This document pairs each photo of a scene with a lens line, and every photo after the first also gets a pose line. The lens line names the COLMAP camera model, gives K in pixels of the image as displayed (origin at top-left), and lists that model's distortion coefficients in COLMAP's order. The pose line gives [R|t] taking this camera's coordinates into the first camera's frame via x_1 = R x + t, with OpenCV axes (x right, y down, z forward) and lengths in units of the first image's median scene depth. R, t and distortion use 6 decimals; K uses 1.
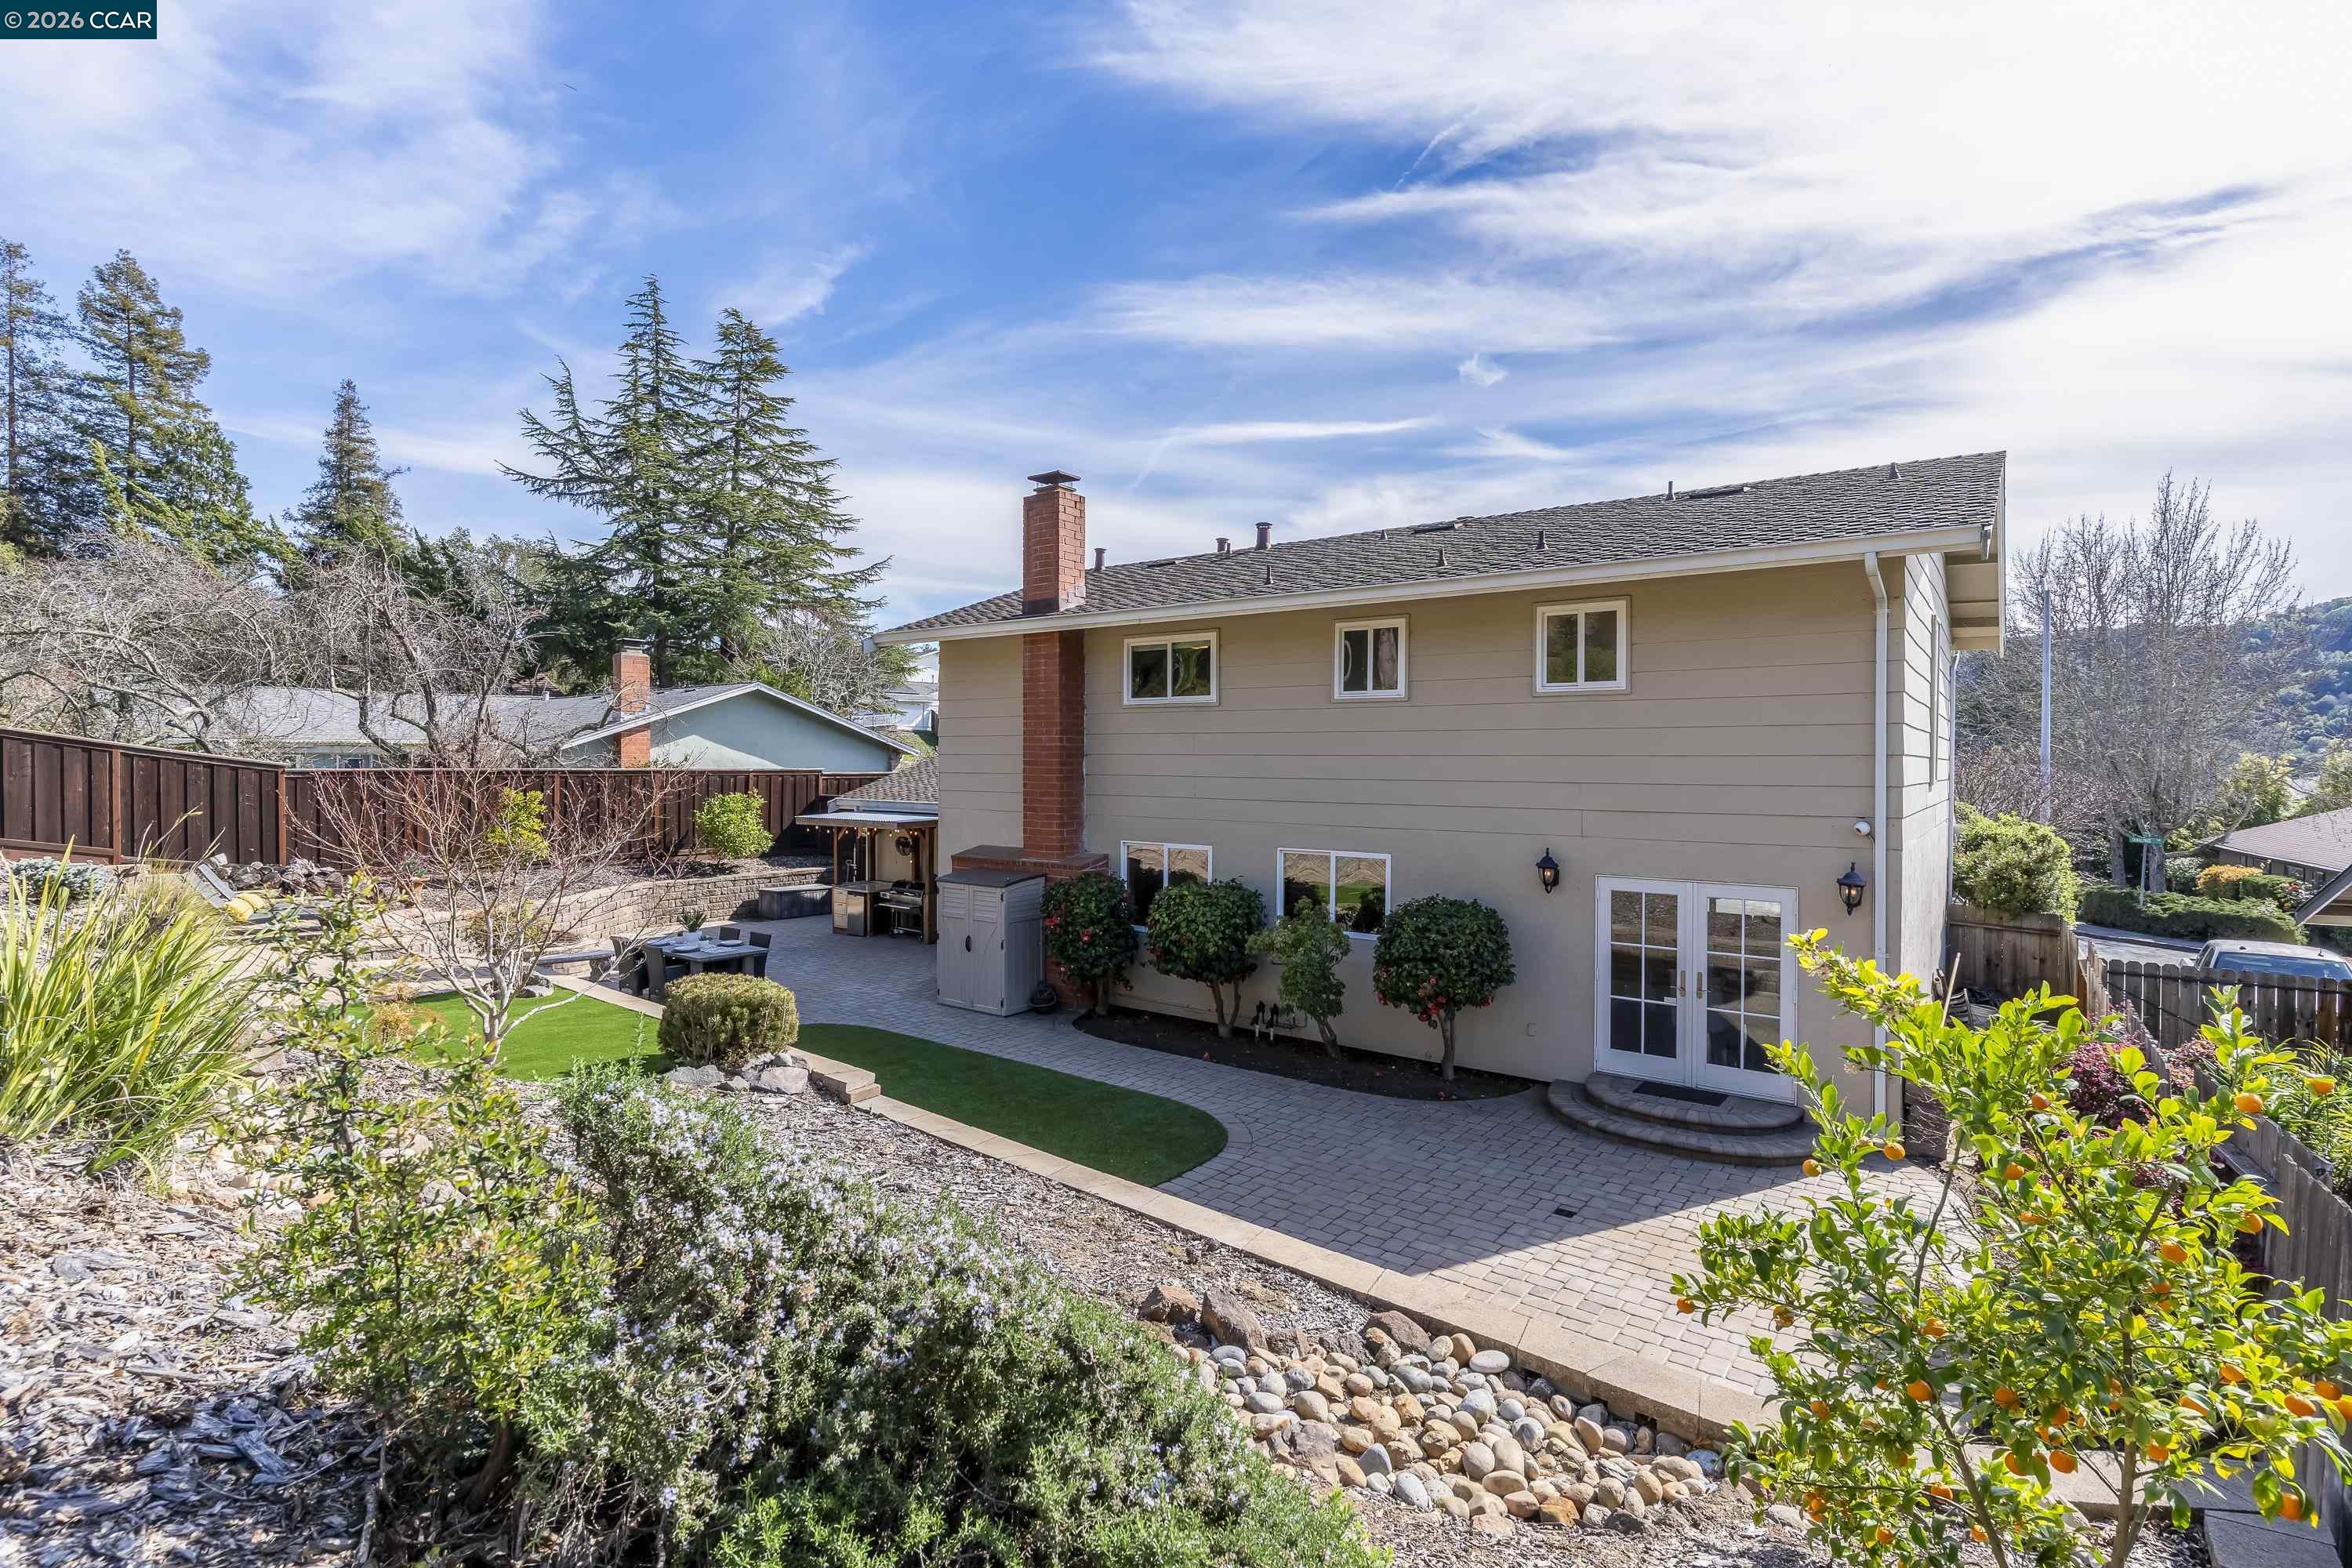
lens RADIAL K [[1131.4, 0, 1156.1], [0, 1131.4, 769.2], [0, 0, 1]] dist [-0.000425, 0.000181]
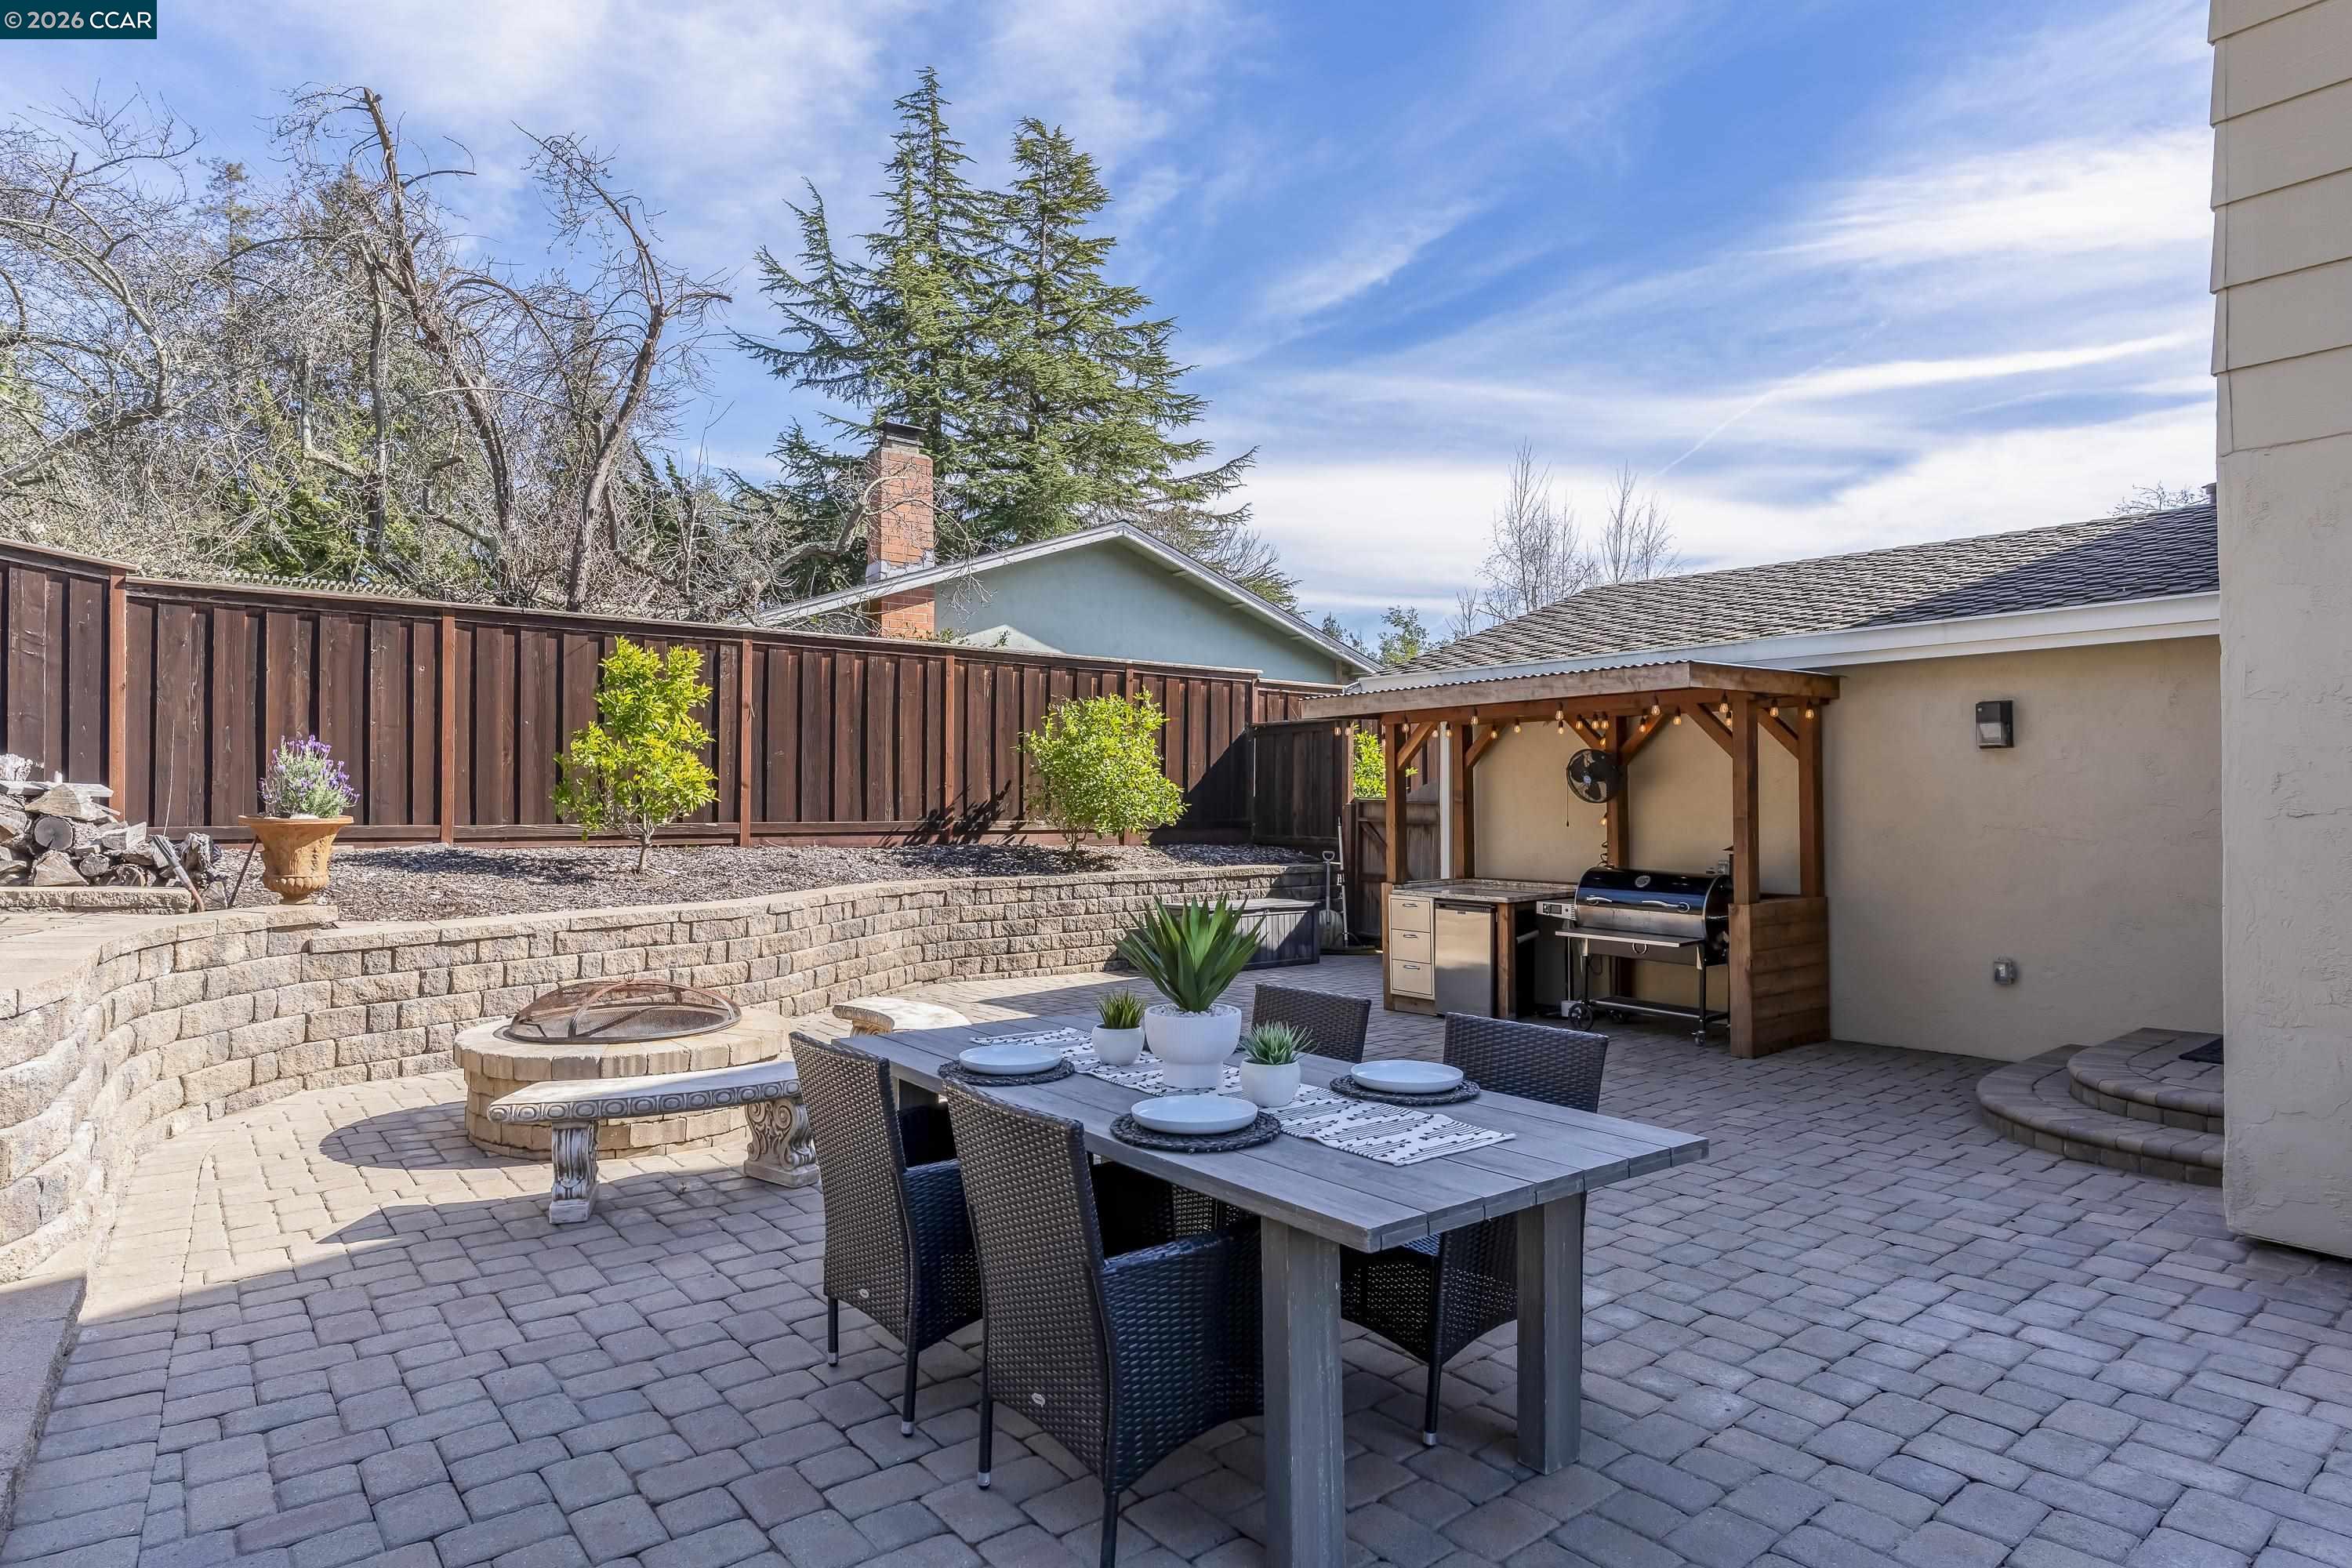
lens RADIAL K [[1291.4, 0, 1183.5], [0, 1291.4, 795.3], [0, 0, 1]] dist [-0.003644, 0.000428]
pose [[0.976049, -0.004574, -0.217504, -0.120150], [0.001213, 0.999878, -0.015583, 0.036652], [0.217548, 0.014946, 0.975935, 0.260379]]
